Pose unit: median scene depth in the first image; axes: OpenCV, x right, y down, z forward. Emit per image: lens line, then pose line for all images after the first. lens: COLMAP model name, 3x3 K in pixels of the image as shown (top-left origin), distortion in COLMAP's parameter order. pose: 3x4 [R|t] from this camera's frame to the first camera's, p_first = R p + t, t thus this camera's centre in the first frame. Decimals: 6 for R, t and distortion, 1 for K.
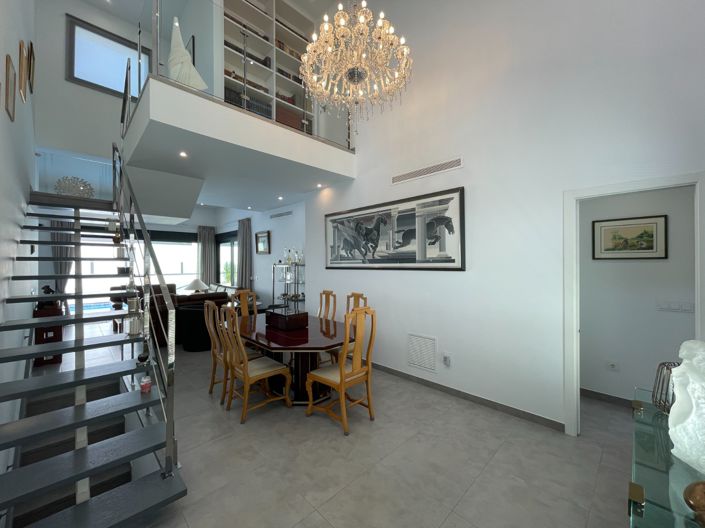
lens RADIAL K [[285.2, 0, 346.7], [0, 285.2, 263.1], [0, 0, 1]] dist [-0.000455, 0.001546]
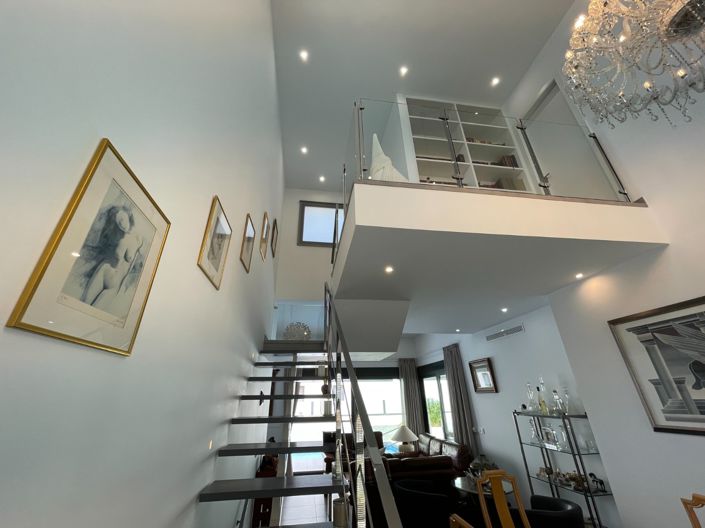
lens RADIAL K [[285.2, 0, 349.4], [0, 285.2, 258.5], [0, 0, 1]] dist [-0.000455, 0.001546]
pose [[0.812777, -0.269480, -0.516503, -0.163346], [0.019812, 0.898857, -0.437793, -0.040765], [0.582239, 0.345595, 0.735909, 0.225257]]
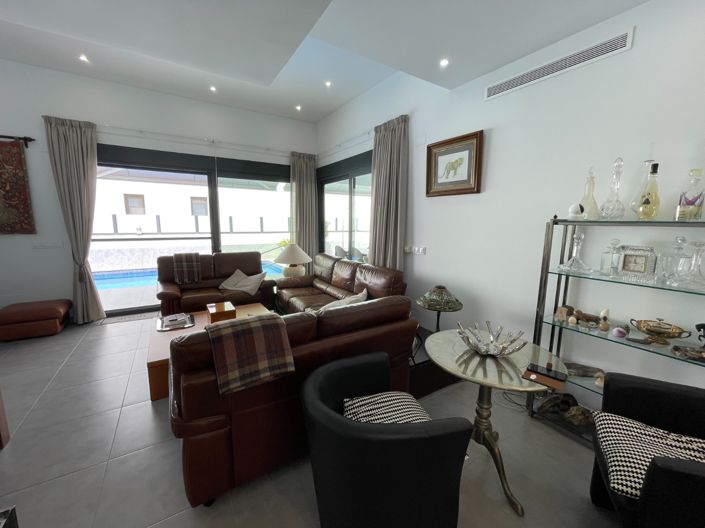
lens RADIAL K [[285.2, 0, 352.0], [0, 285.2, 259.5], [0, 0, 1]] dist [-0.000455, 0.001546]
pose [[0.979503, 0.033041, -0.198702, -0.511458], [-0.005581, 0.990528, 0.137195, 0.007843], [0.201353, -0.133274, 0.970410, 0.806027]]
